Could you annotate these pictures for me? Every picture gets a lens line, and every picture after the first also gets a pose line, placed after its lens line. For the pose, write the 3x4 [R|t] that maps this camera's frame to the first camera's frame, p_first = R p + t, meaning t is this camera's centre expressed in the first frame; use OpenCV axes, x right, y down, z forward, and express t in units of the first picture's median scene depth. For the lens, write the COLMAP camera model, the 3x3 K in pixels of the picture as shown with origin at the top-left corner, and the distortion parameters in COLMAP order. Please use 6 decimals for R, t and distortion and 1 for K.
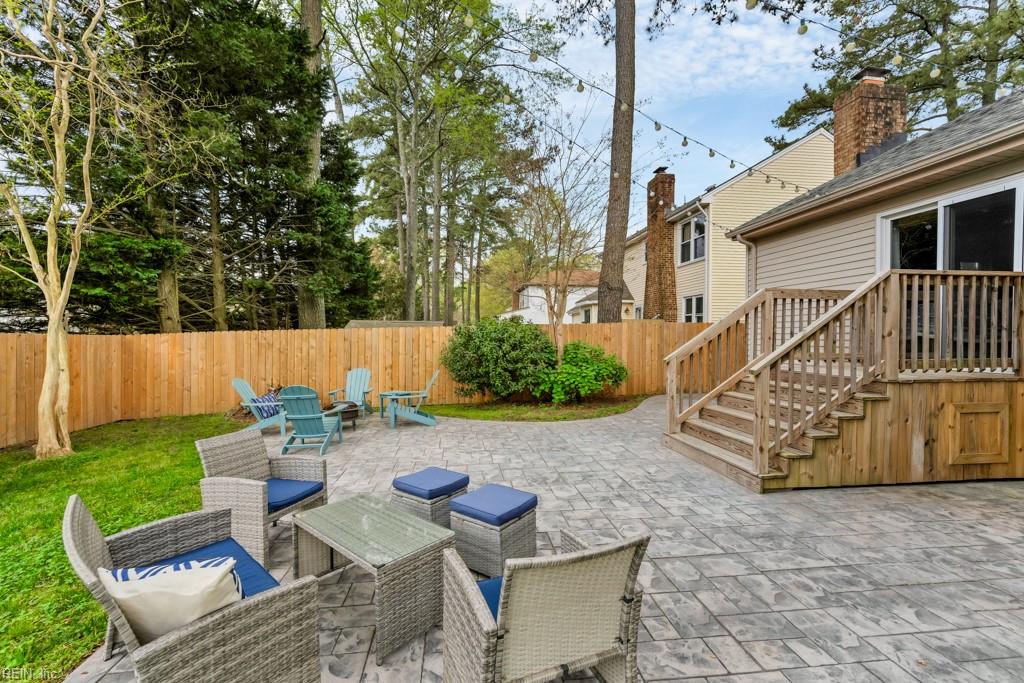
lens RADIAL K [[441.3, 0, 512.0], [0, 441.3, 341.5], [0, 0, 1]] dist [0.001557, 0.000088]
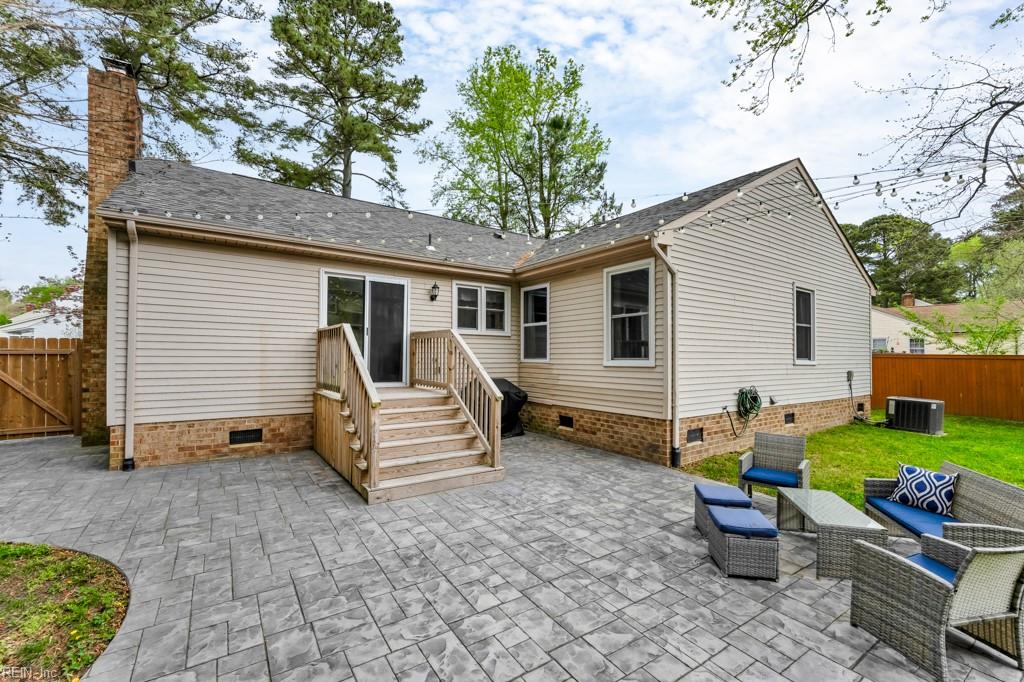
lens RADIAL K [[421.0, 0, 492.0], [0, 421.0, 344.4], [0, 0, 1]] dist [-0.000233, 0.000031]
pose [[-0.424966, 0.017767, 0.905035, -0.555751], [-0.000973, 0.999798, -0.020084, -0.065308], [-0.905209, -0.009416, -0.424863, 1.273978]]
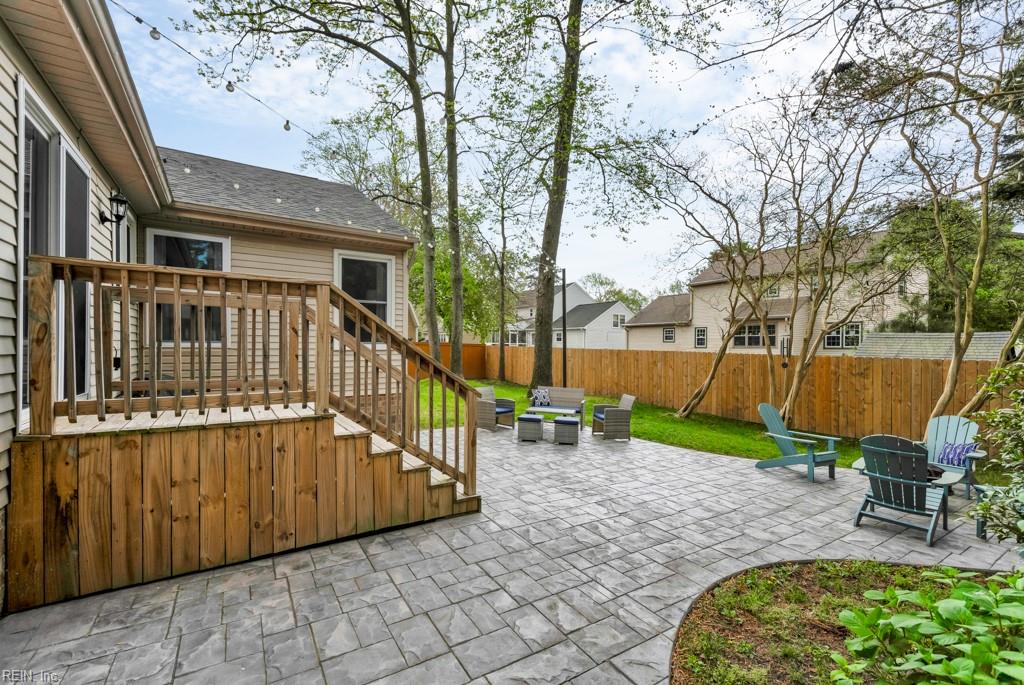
lens RADIAL K [[441.3, 0, 512.0], [0, 441.3, 342.5], [0, 0, 1]] dist [0.001557, 0.000088]
pose [[-0.906722, -0.019227, -0.421291, 0.681094], [-0.018105, 0.999814, -0.006663, -0.049145], [0.421341, 0.001586, -0.906901, 1.896025]]
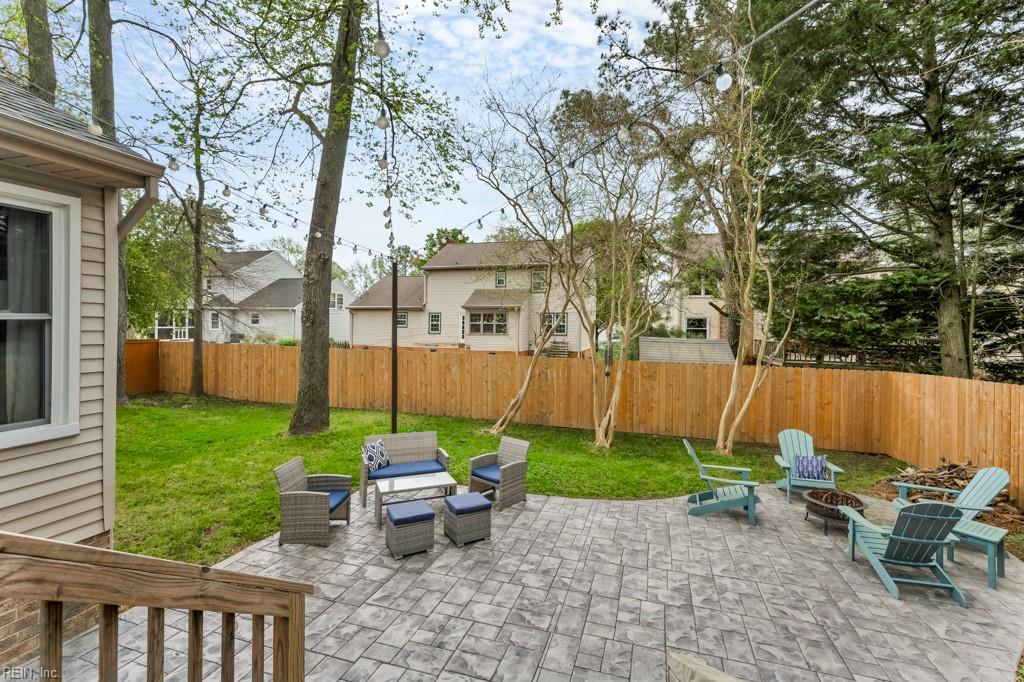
lens RADIAL K [[442.4, 0, 527.1], [0, 442.4, 321.7], [0, 0, 1]] dist [0.001068, 0.000421]
pose [[-0.398297, -0.011513, -0.917184, 0.726777], [-0.018589, 0.999817, -0.004478, -0.194371], [0.917068, 0.015266, -0.398438, 1.132767]]
